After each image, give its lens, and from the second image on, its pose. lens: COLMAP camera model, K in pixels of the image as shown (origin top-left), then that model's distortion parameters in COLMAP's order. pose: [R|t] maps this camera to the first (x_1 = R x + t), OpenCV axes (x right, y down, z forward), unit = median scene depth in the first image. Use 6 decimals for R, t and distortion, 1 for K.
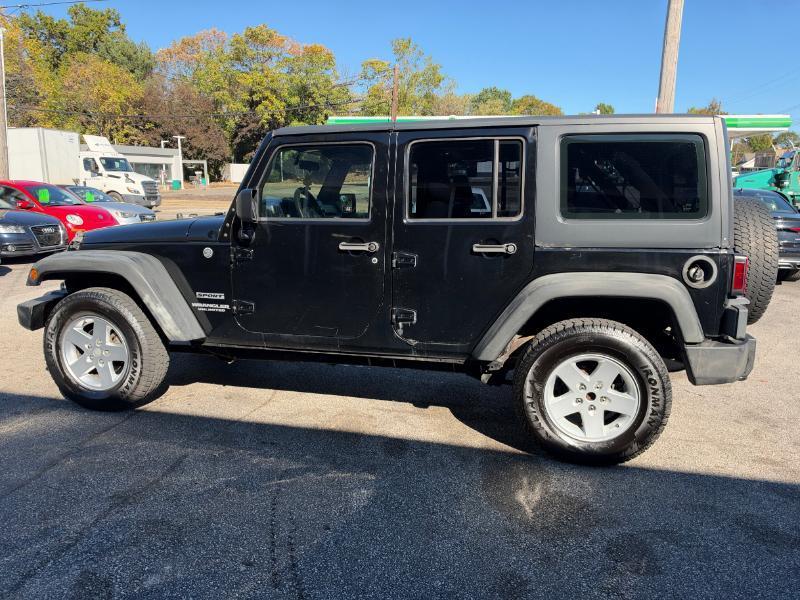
lens RADIAL K [[582.5, 0, 397.8], [0, 582.5, 301.0], [0, 0, 1]] dist [0.003946, -0.018214]
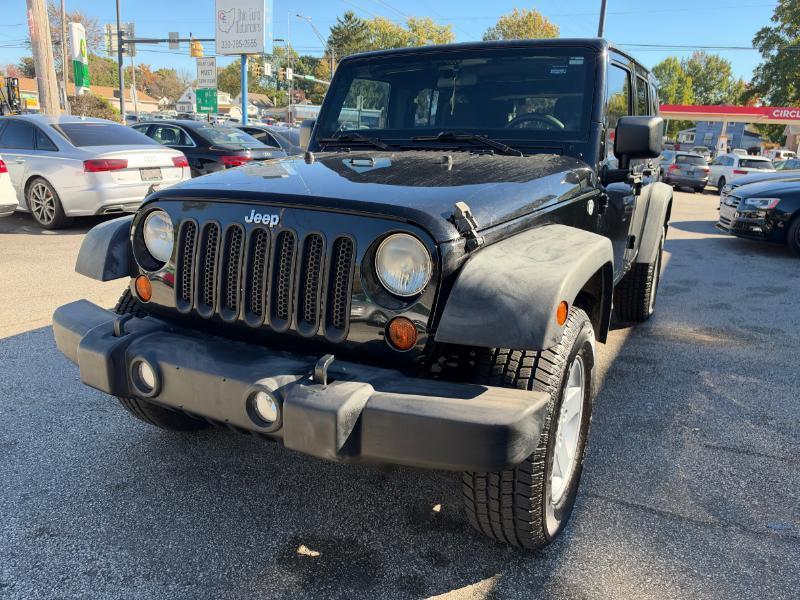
lens RADIAL K [[582.5, 0, 400.0], [0, 582.5, 298.5], [0, 0, 1]] dist [0.003946, -0.018214]
pose [[0.279618, -0.260215, 0.924176, -1.087632], [0.163449, 0.961422, 0.221250, -0.174053], [-0.946096, 0.089190, 0.311363, 1.031340]]
